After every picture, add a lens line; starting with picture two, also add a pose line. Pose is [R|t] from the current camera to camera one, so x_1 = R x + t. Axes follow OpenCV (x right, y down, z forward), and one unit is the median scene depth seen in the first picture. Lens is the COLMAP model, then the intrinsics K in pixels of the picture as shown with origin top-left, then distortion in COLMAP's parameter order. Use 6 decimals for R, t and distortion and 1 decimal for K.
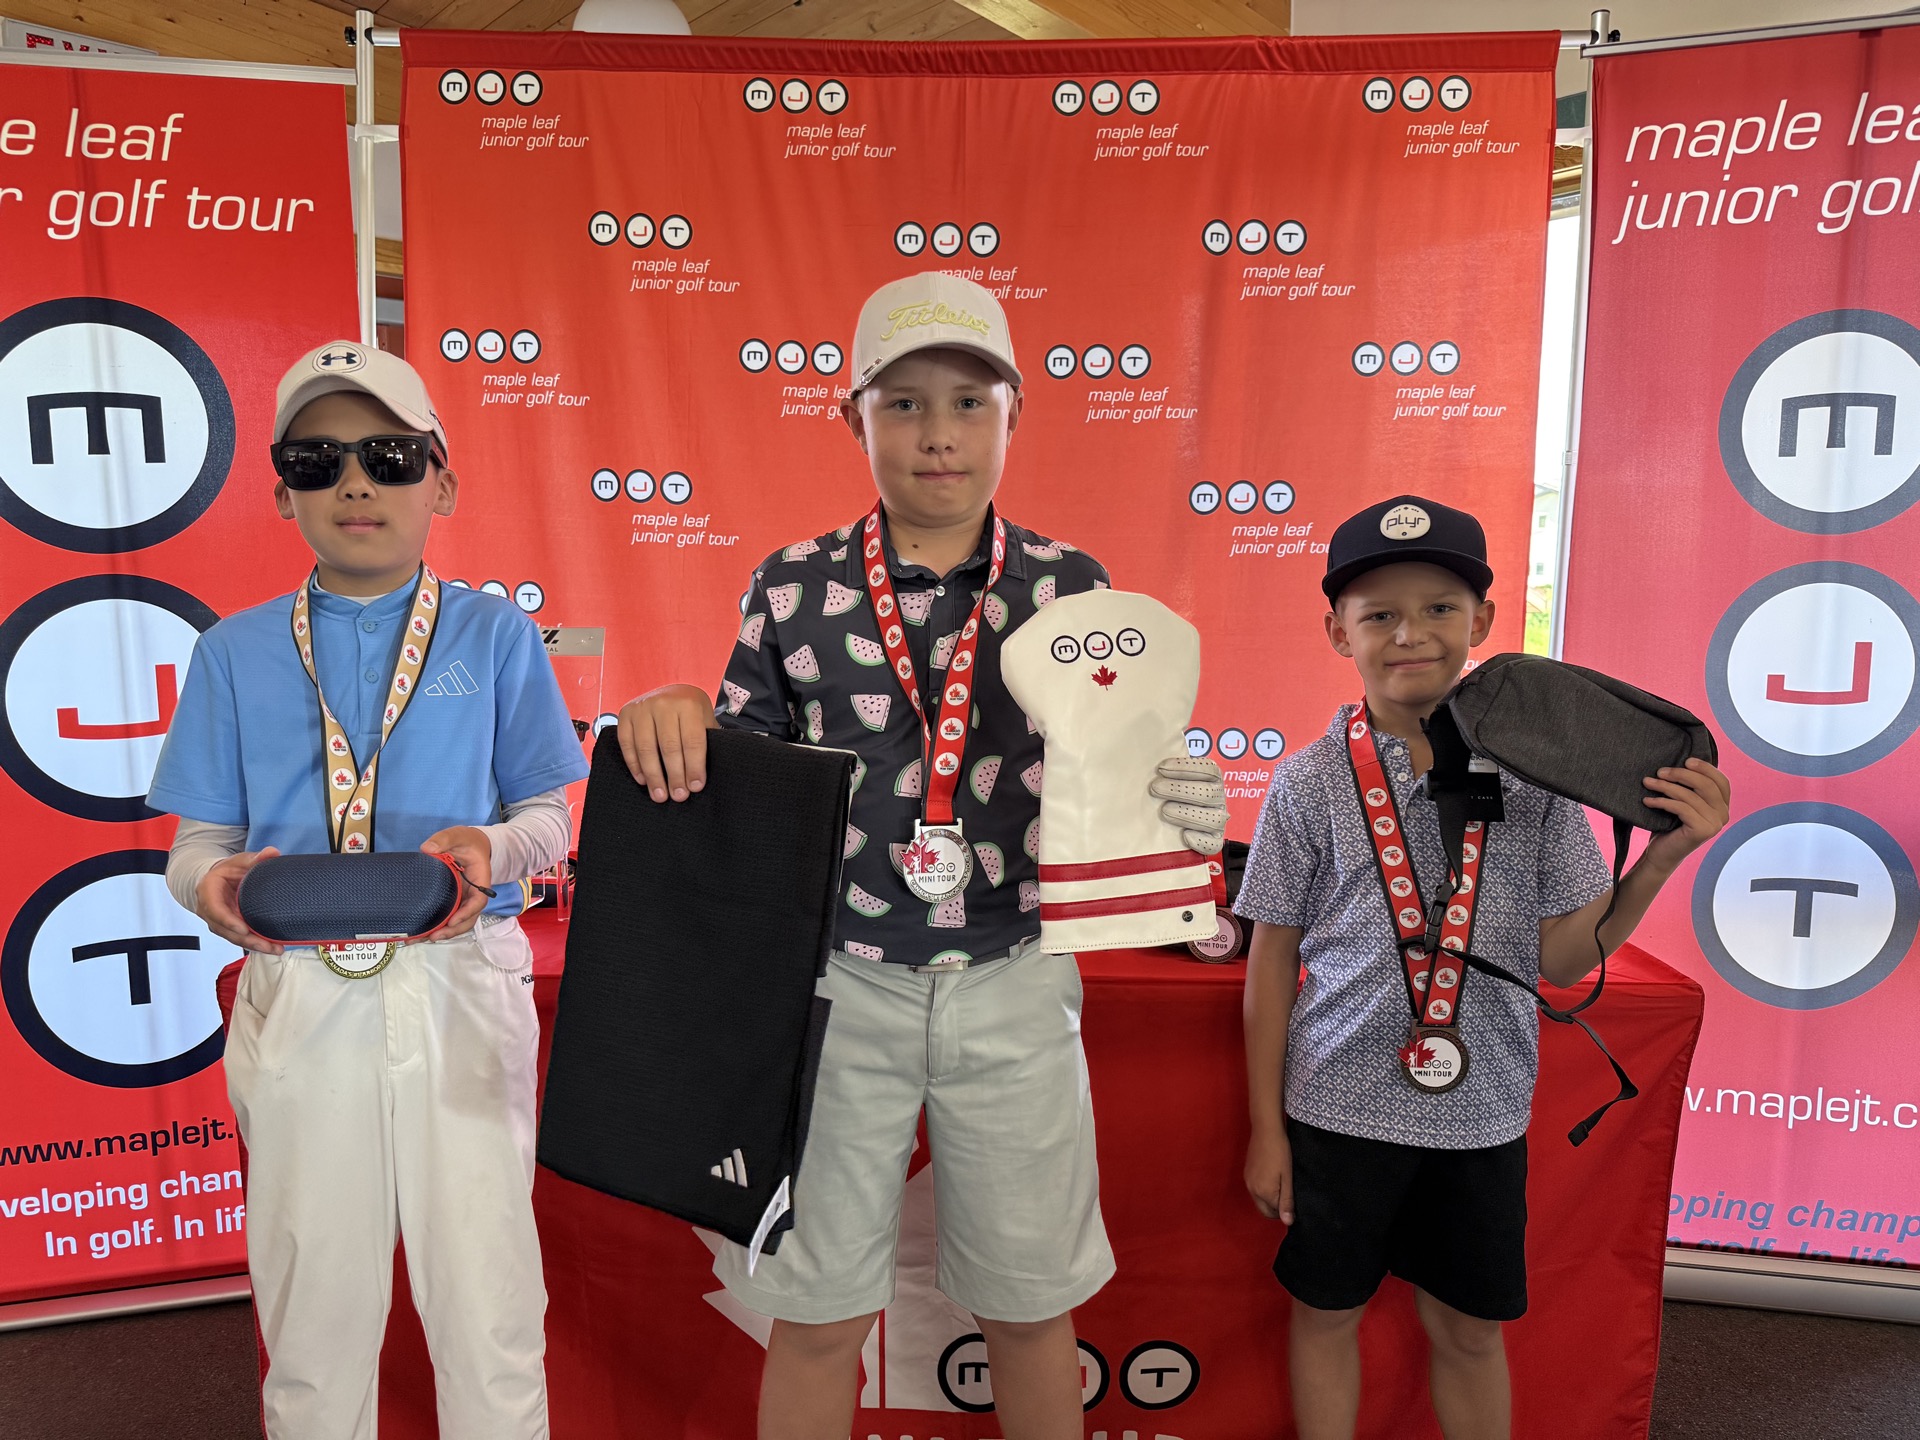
lens RADIAL K [[1302.2, 0, 957.8], [0, 1302.2, 719.2], [0, 0, 1]] dist [-0.005434, -0.012144]
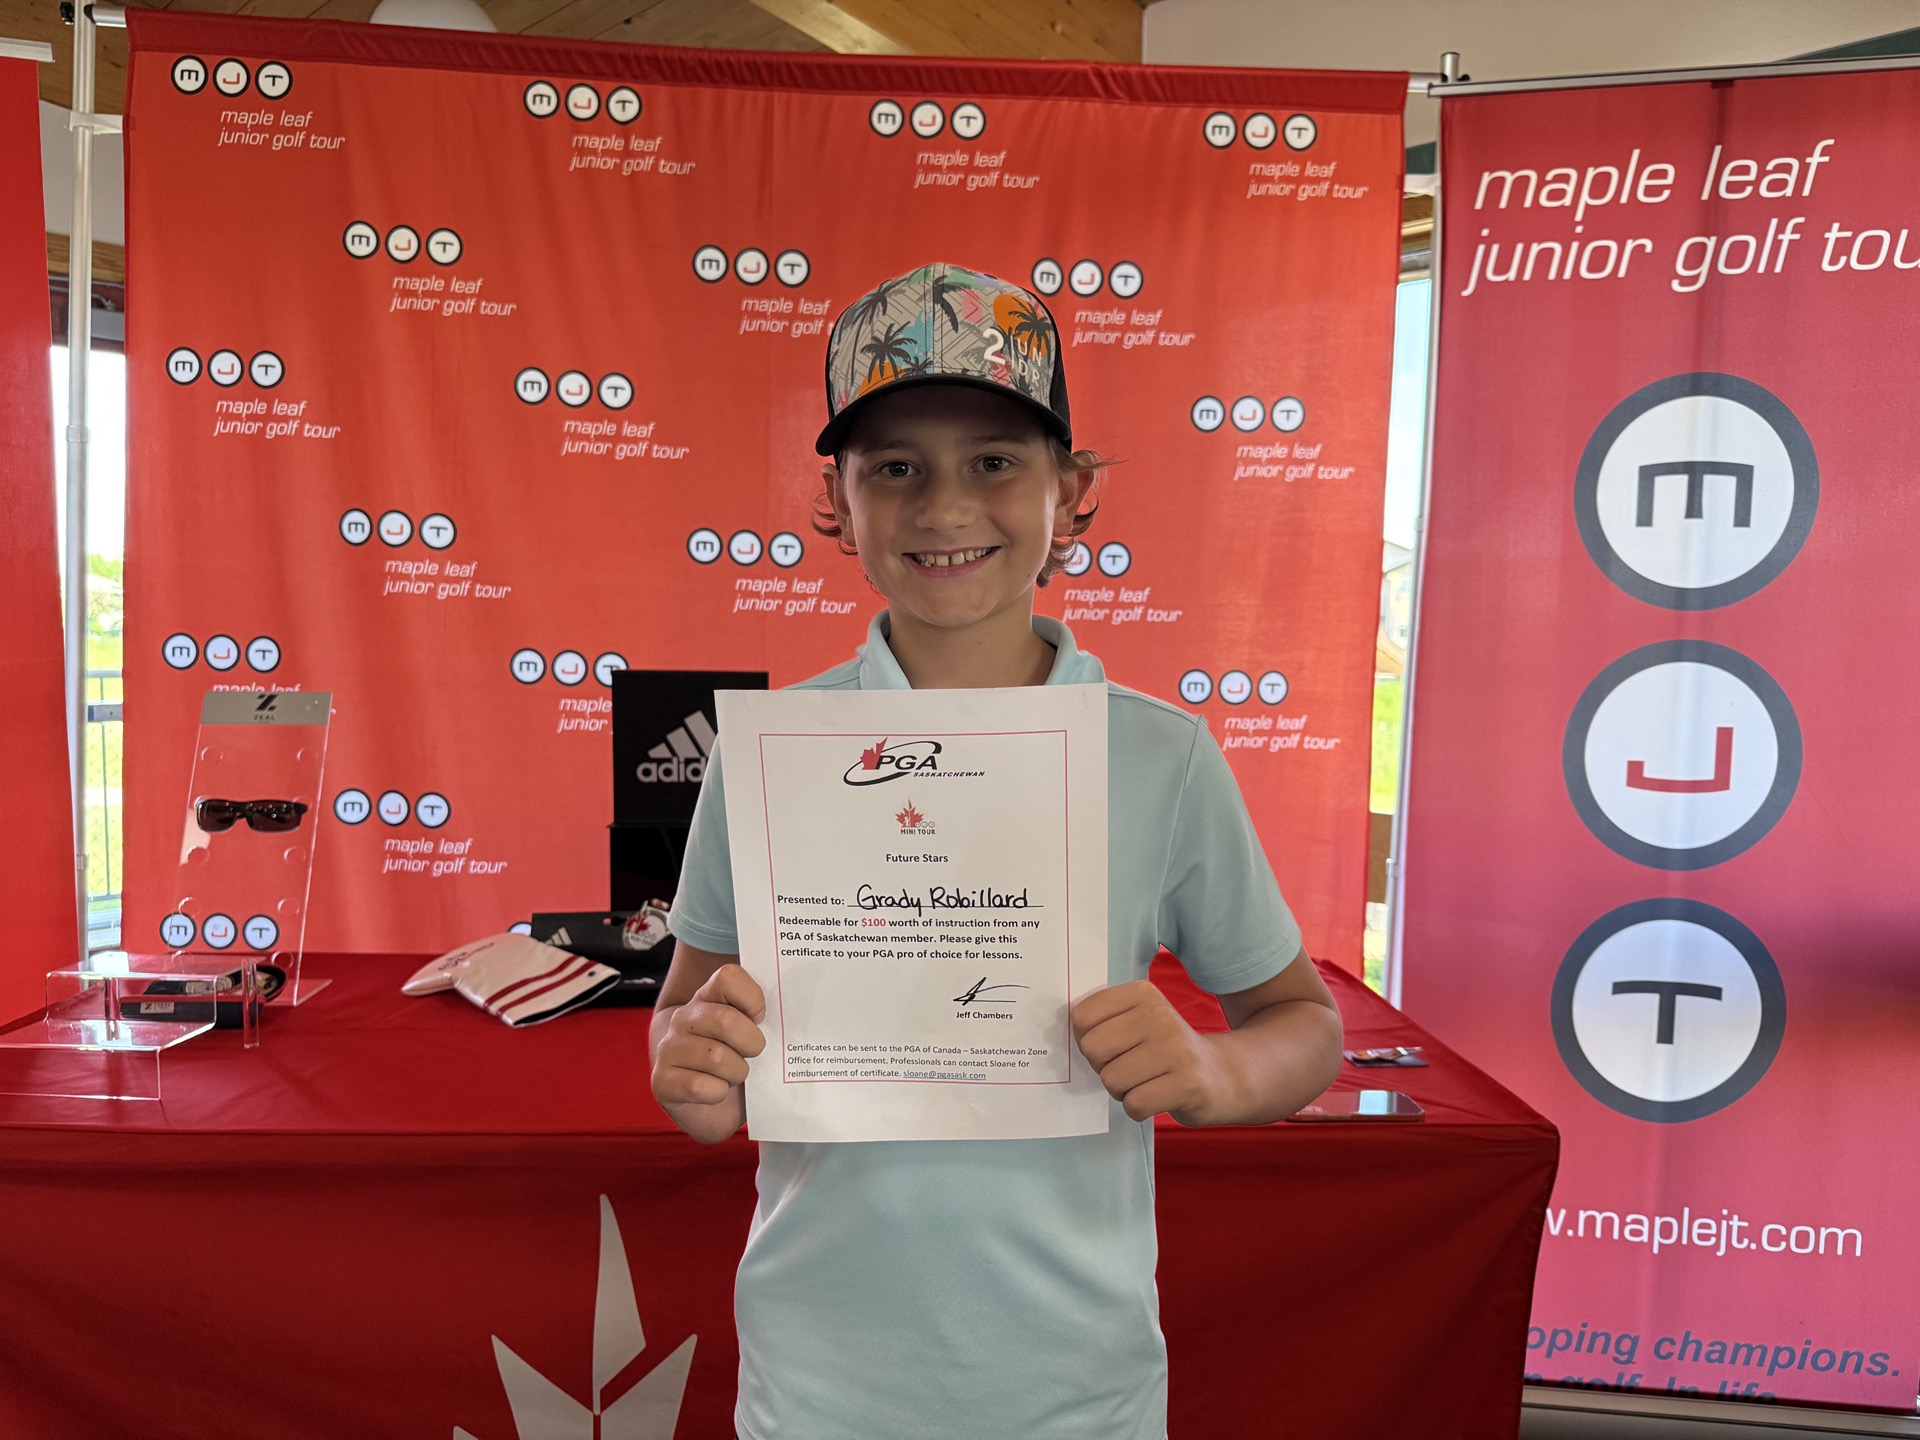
lens RADIAL K [[1302.2, 0, 958.0], [0, 1302.2, 722.5], [0, 0, 1]] dist [-0.005434, -0.012144]
pose [[0.996415, 0.011173, 0.083854, 0.063492], [-0.007909, 0.999202, -0.039161, -0.019177], [-0.084225, 0.038358, 0.995708, 0.103553]]
